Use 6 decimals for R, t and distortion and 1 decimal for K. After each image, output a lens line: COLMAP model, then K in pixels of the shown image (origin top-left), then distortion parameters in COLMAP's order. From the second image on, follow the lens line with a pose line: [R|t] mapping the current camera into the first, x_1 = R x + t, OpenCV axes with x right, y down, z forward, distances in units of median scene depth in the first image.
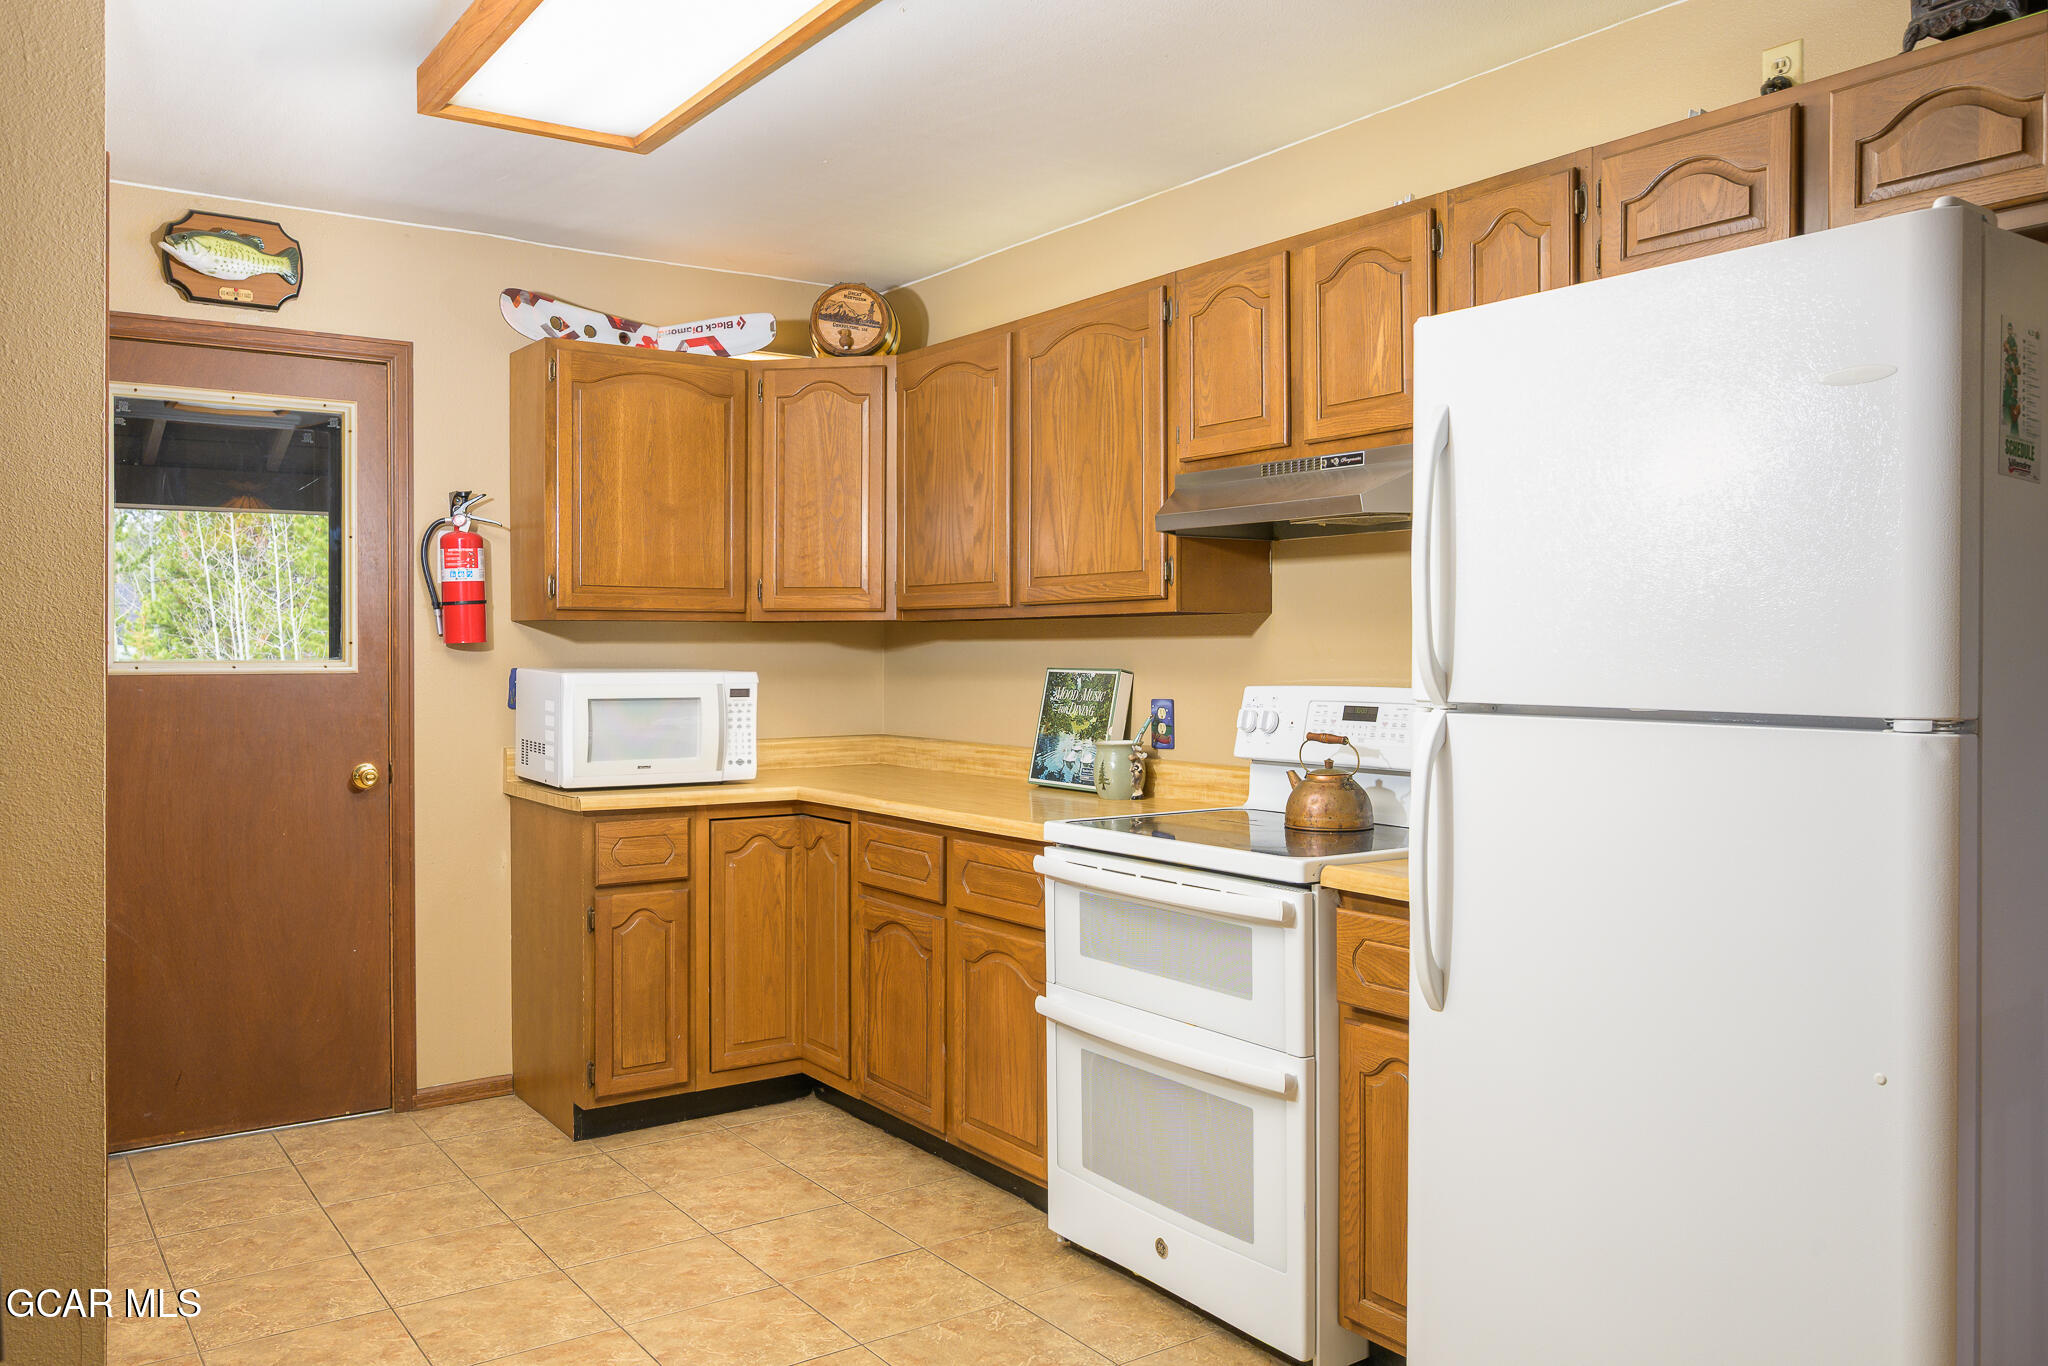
lens RADIAL K [[1568.7, 0, 1007.8], [0, 1568.7, 655.5], [0, 0, 1]] dist [-0.006099, 0.002653]
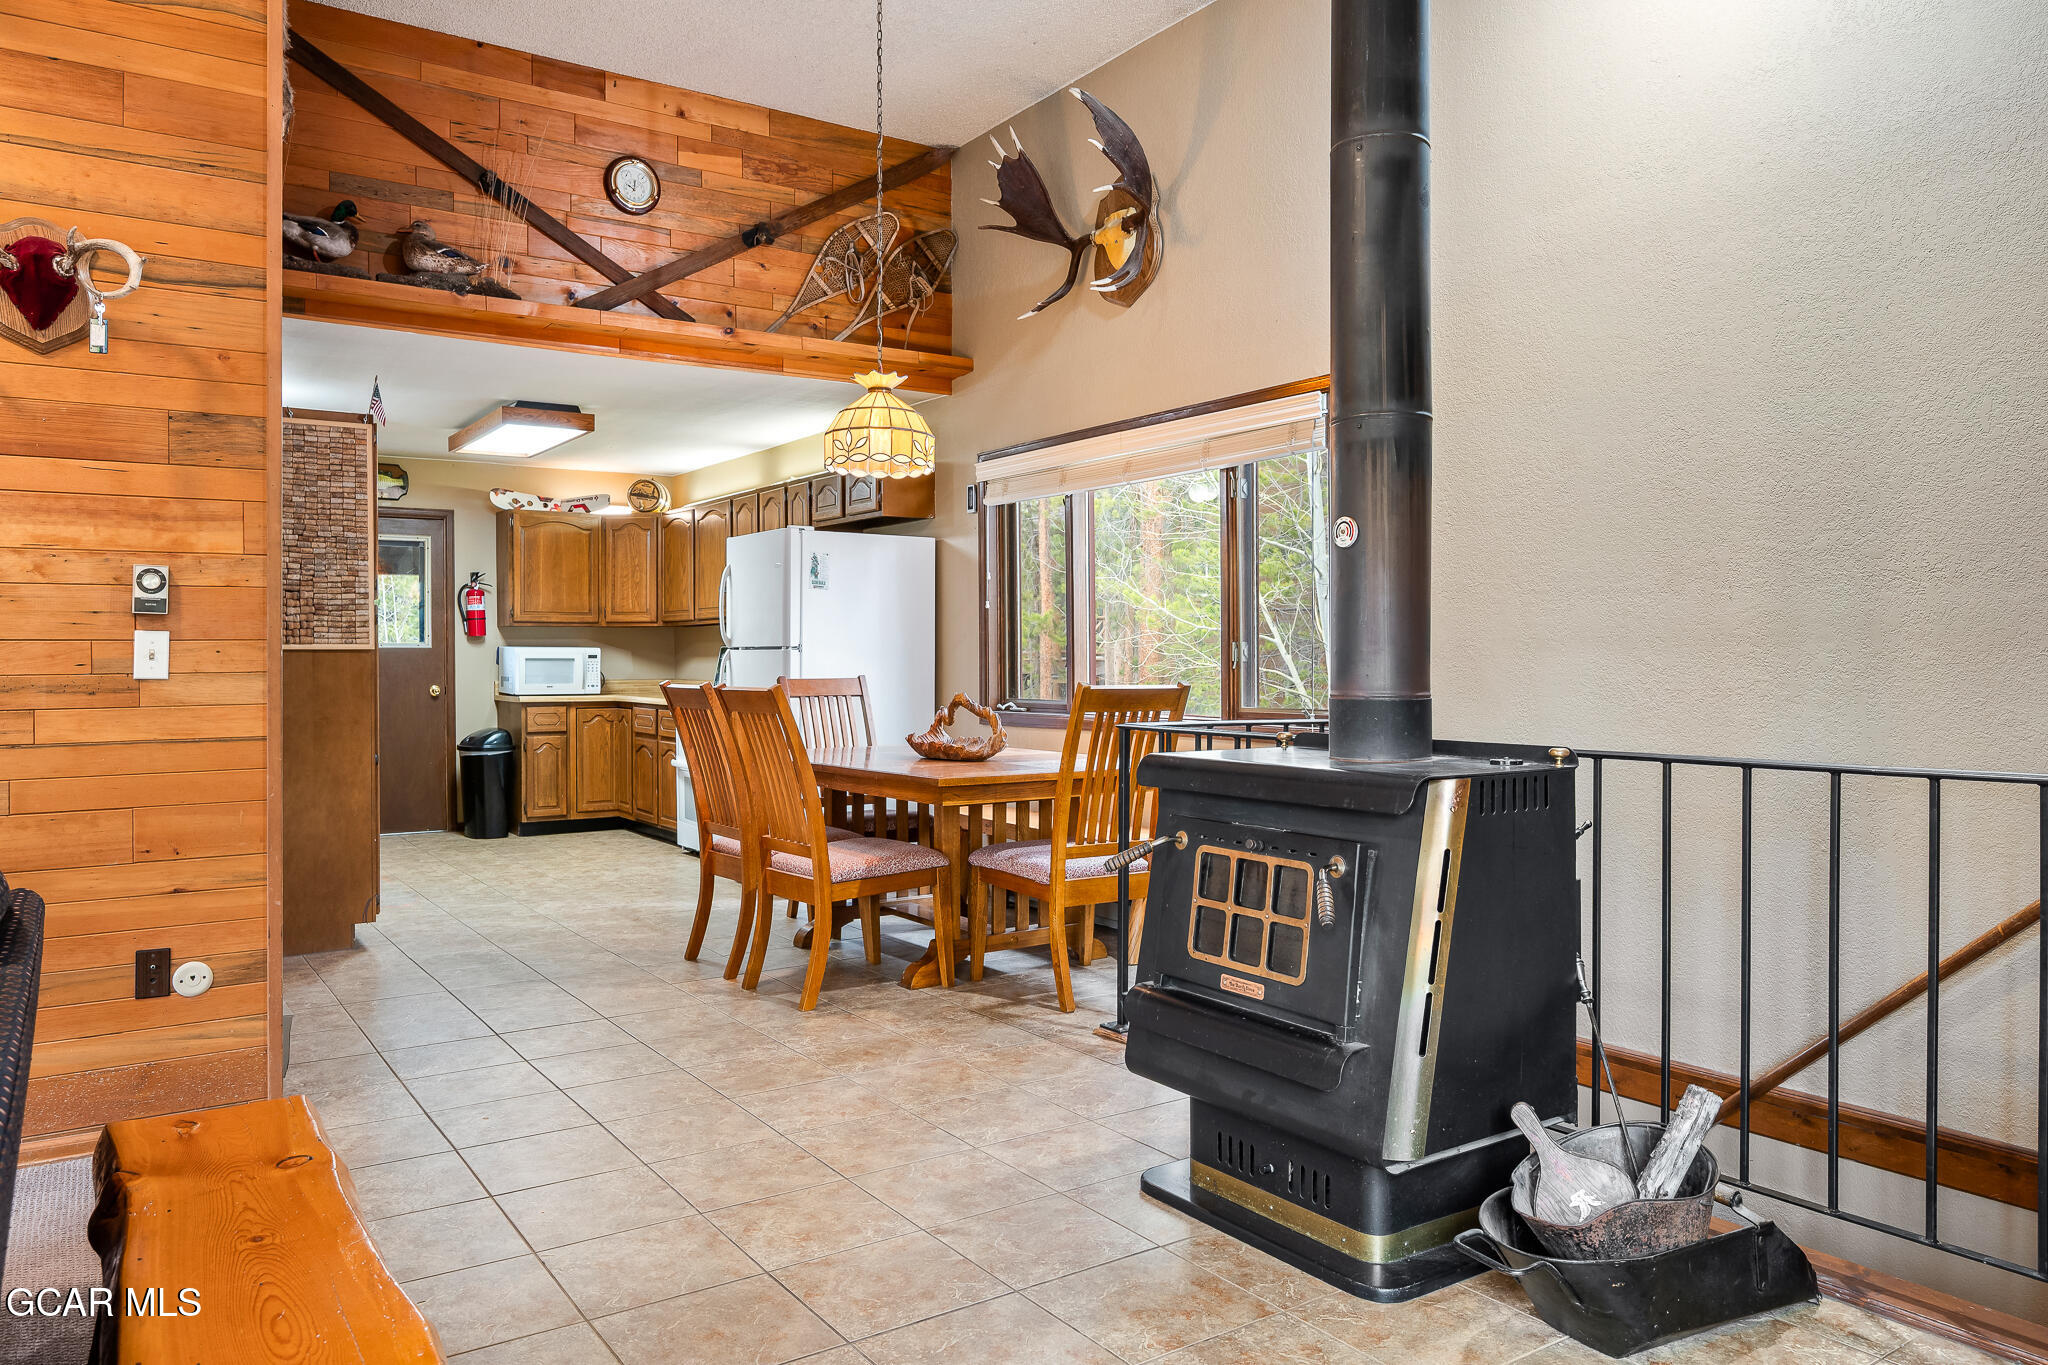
lens RADIAL K [[1422.9, 0, 1022.7], [0, 1422.9, 666.3], [0, 0, 1]] dist [-0.000900, 0.002346]
pose [[0.999923, -0.002094, -0.012231, 0.528728], [0.002126, 0.999994, 0.002663, 0.035517], [0.012226, -0.002688, 0.999922, -1.195057]]
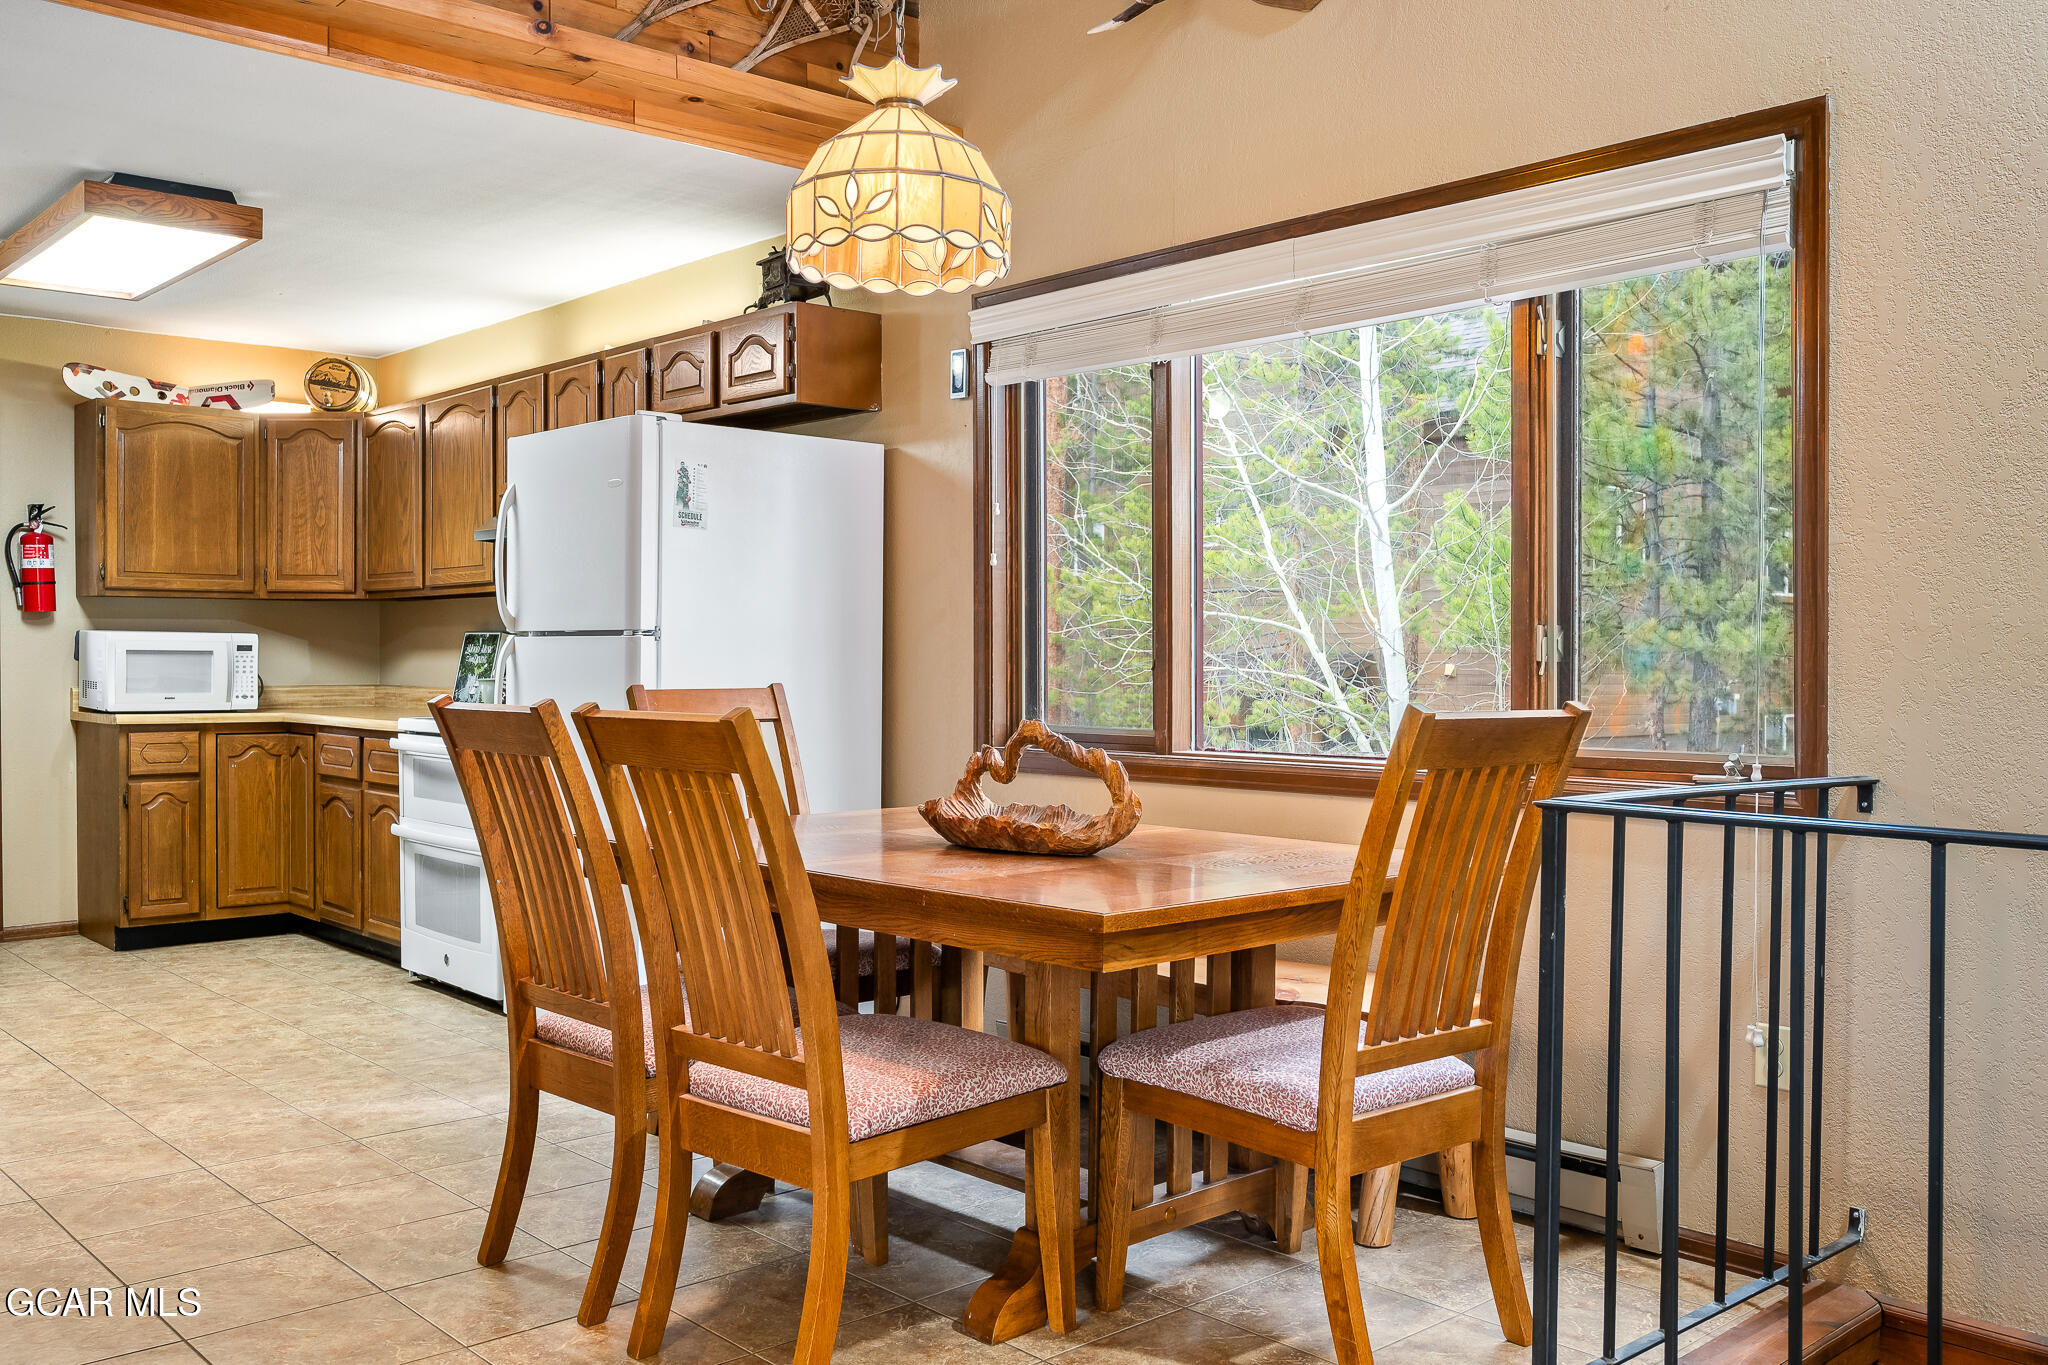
lens RADIAL K [[1754.0, 0, 1032.3], [0, 1754.0, 680.0], [0, 0, 1]] dist [-0.006525, -0.001261]
pose [[0.991279, 0.001490, 0.131773, 0.345029], [-0.002838, 0.999946, 0.010041, 0.036349], [-0.131751, -0.010328, 0.991229, -0.705977]]
